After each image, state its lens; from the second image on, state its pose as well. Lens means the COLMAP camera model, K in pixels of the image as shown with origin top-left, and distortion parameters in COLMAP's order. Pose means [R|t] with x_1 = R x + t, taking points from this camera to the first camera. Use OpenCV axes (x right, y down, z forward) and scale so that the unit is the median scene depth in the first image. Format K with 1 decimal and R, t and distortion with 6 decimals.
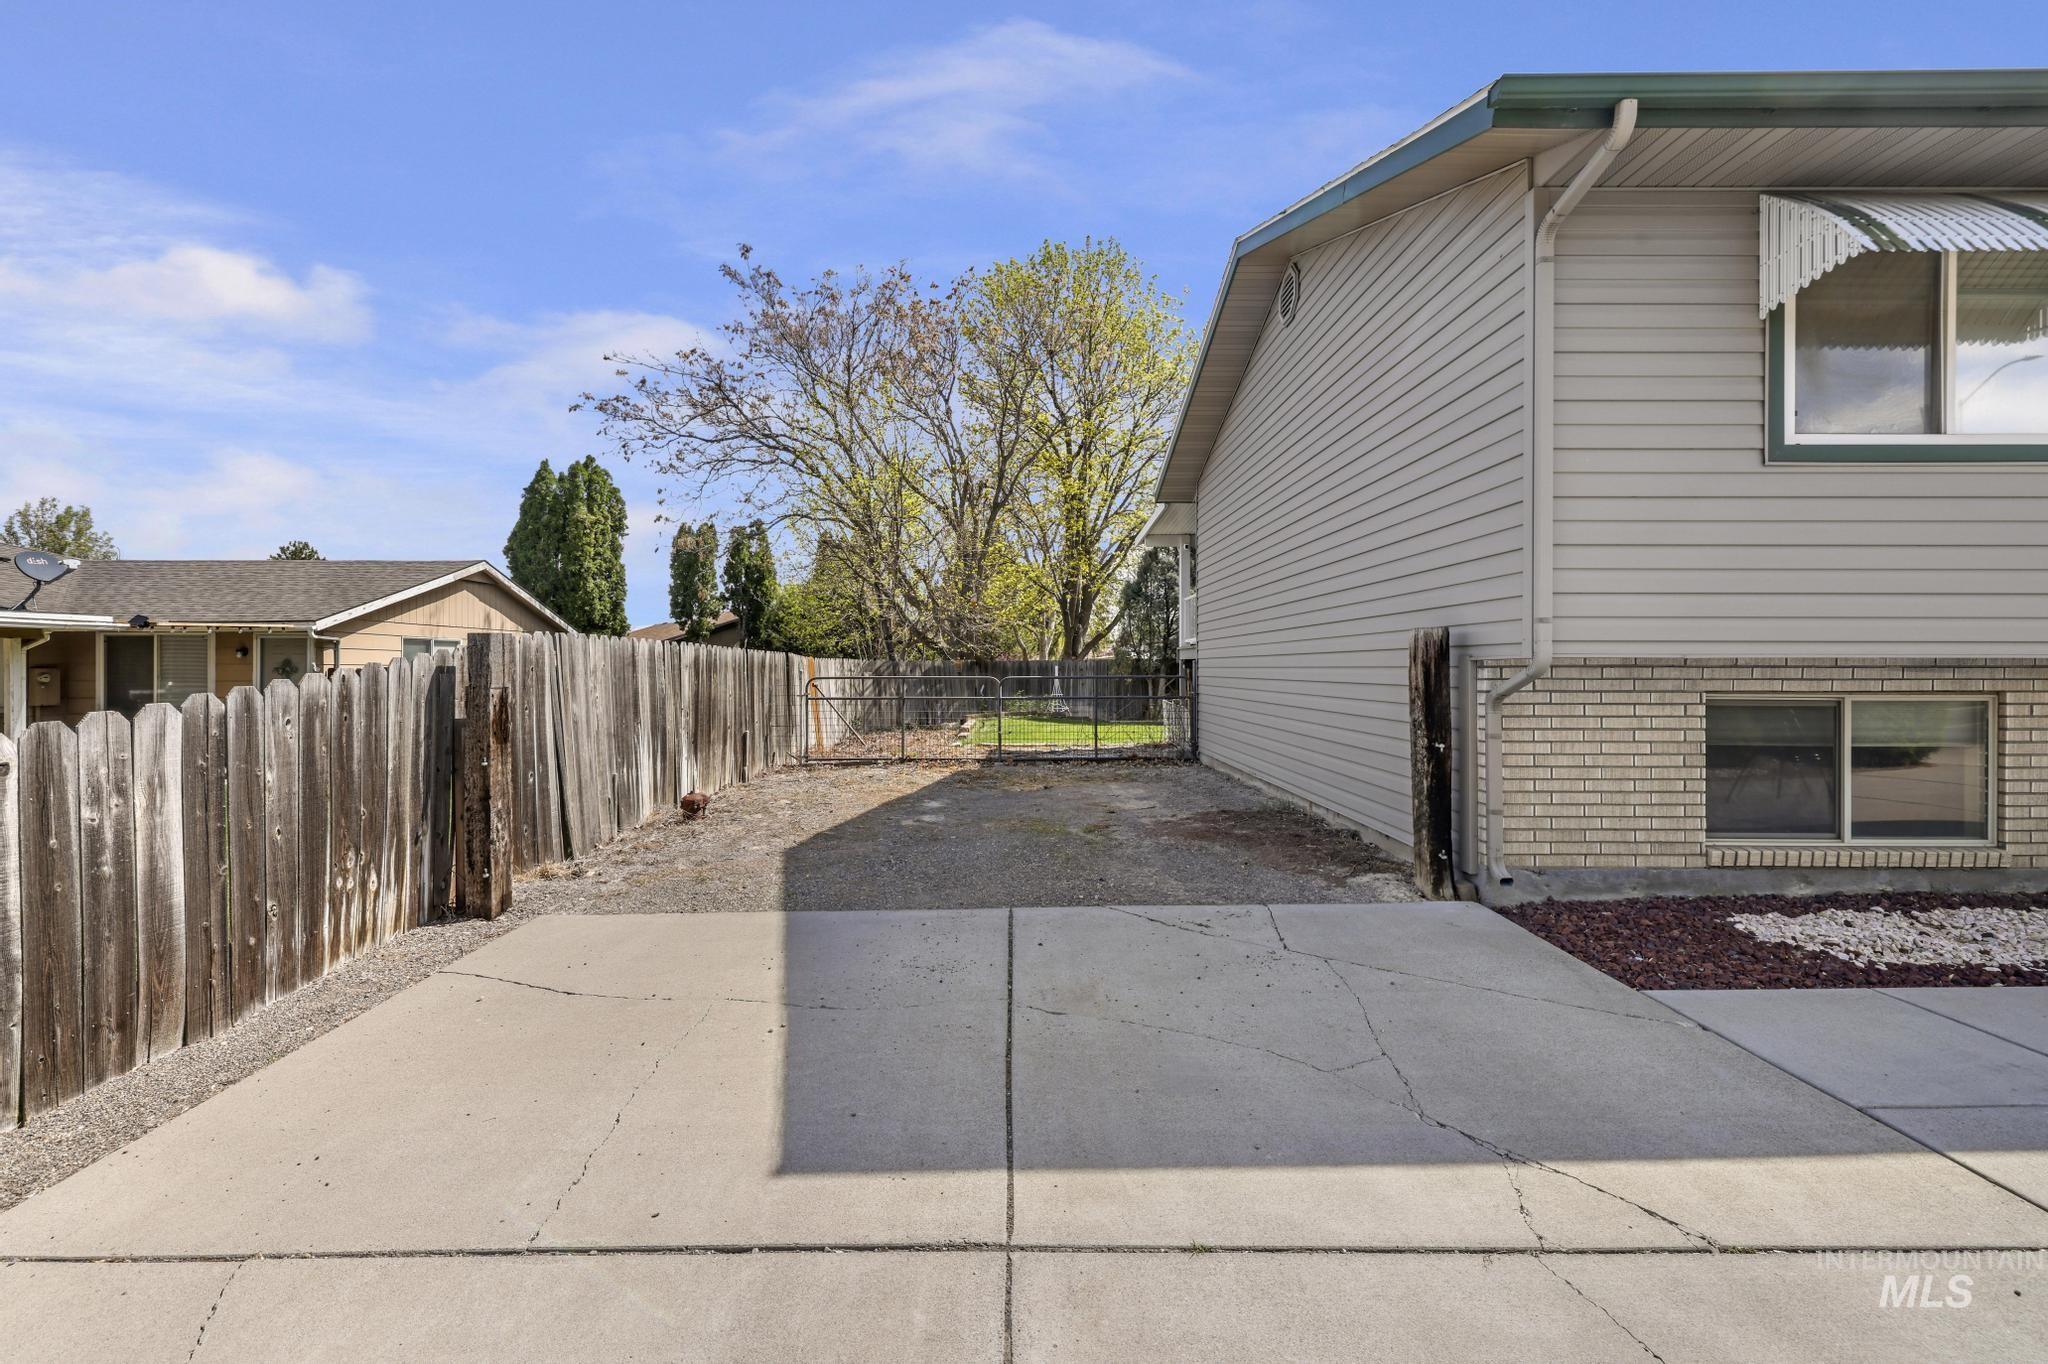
lens RADIAL K [[884.5, 0, 1016.9], [0, 884.5, 670.8], [0, 0, 1]] dist [0.010577, -0.000009]
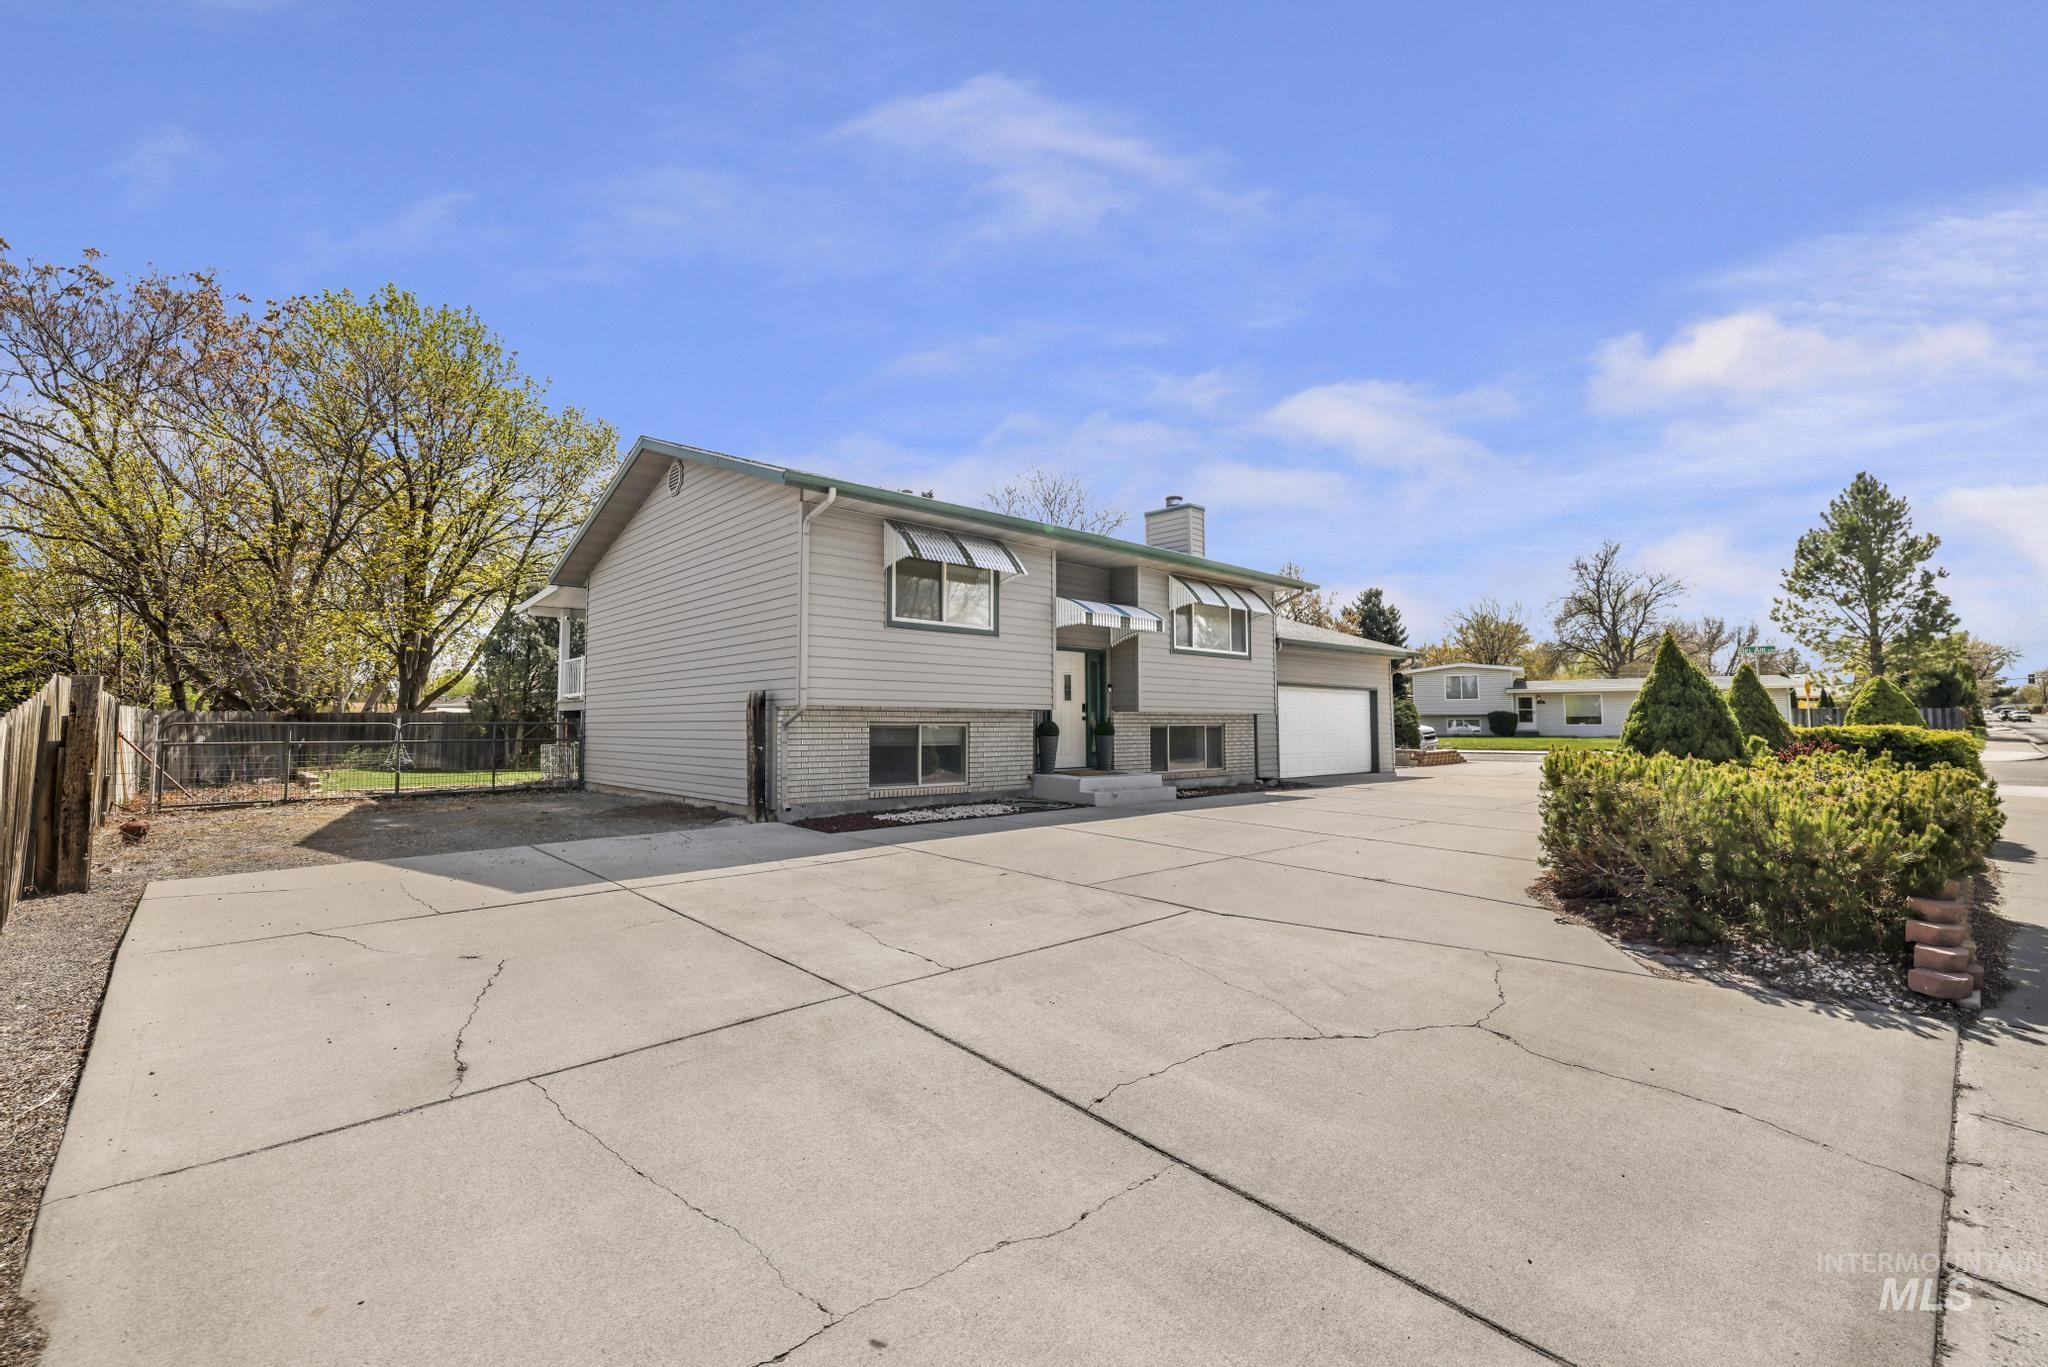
lens RADIAL K [[884.5, 0, 1009.3], [0, 884.5, 669.1], [0, 0, 1]] dist [0.010577, -0.000009]
pose [[0.751848, 0.042409, 0.657971, -0.452899], [0.002886, 0.997708, -0.067604, 0.042549], [-0.659330, 0.052727, 0.750002, -0.939770]]
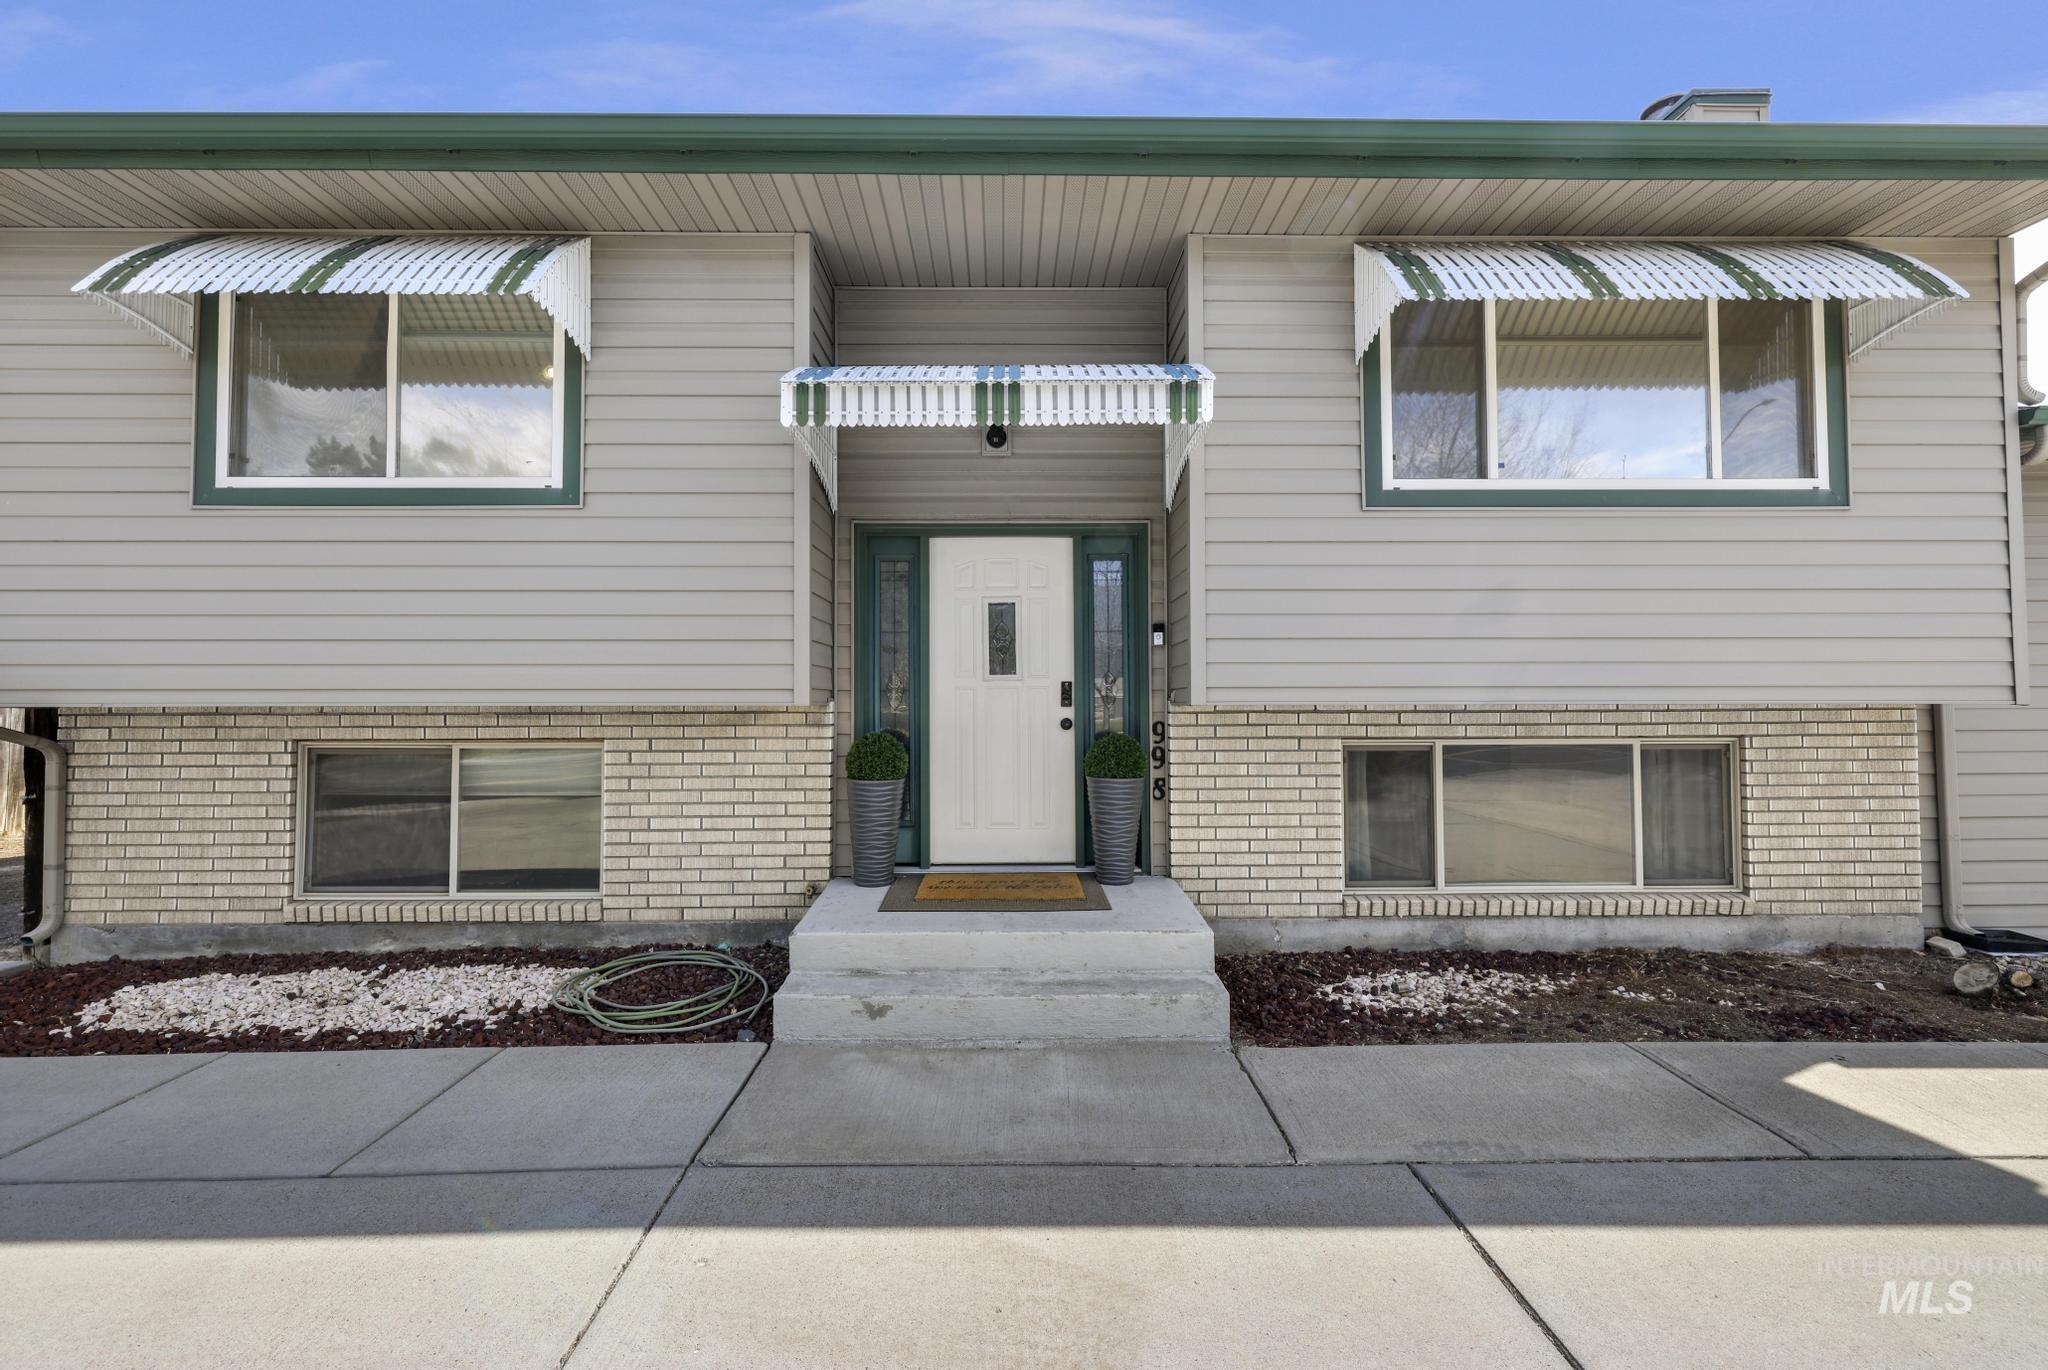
lens RADIAL K [[884.5, 0, 1005.5], [0, 884.5, 683.1], [0, 0, 1]] dist [0.010577, -0.000009]
pose [[0.999966, -0.003200, -0.007541, 1.541717], [0.002912, 0.999278, -0.037885, 0.000494], [0.007656, 0.037862, 0.999254, 0.034912]]
